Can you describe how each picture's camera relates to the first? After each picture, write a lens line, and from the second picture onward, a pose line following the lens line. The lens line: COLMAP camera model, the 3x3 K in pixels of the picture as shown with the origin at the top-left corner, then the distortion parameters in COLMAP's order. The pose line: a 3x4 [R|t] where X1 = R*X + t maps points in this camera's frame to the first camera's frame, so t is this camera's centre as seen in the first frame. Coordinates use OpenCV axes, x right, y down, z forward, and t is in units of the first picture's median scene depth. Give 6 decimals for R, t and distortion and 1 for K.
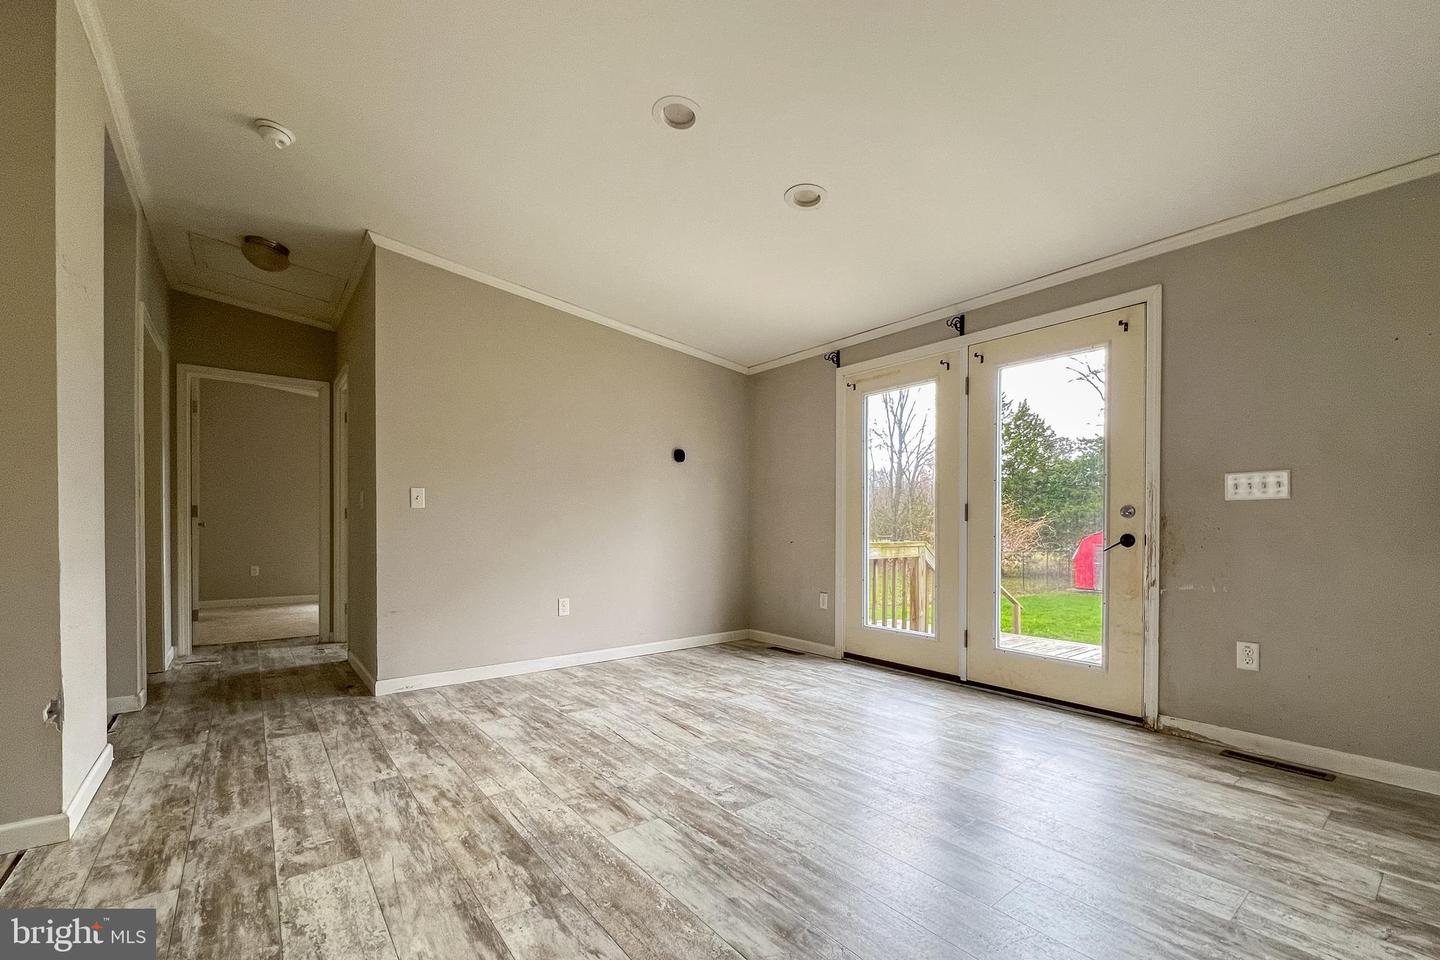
lens RADIAL K [[603.7, 0, 725.9], [0, 603.7, 528.4], [0, 0, 1]] dist [-0.000561, 0.000134]
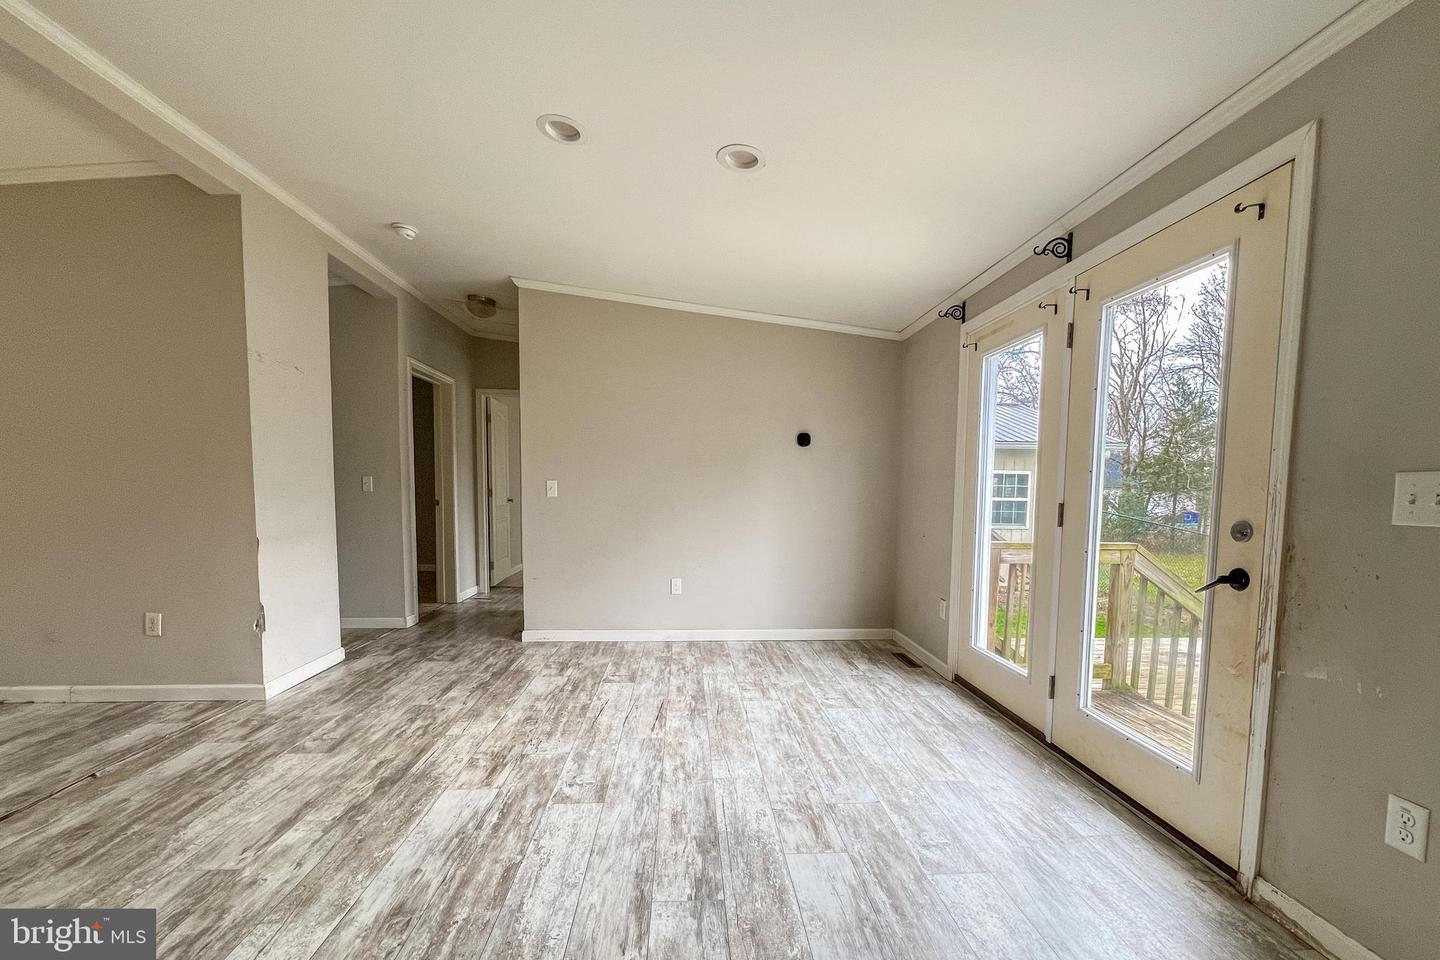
lens RADIAL K [[605.6, 0, 722.1], [0, 605.6, 531.0], [0, 0, 1]] dist [-0.001103, 0.000464]
pose [[0.819684, 0.048642, -0.570747, 0.574812], [-0.012532, 0.997672, 0.067028, -0.060653], [0.572679, -0.047789, 0.818386, 0.213903]]
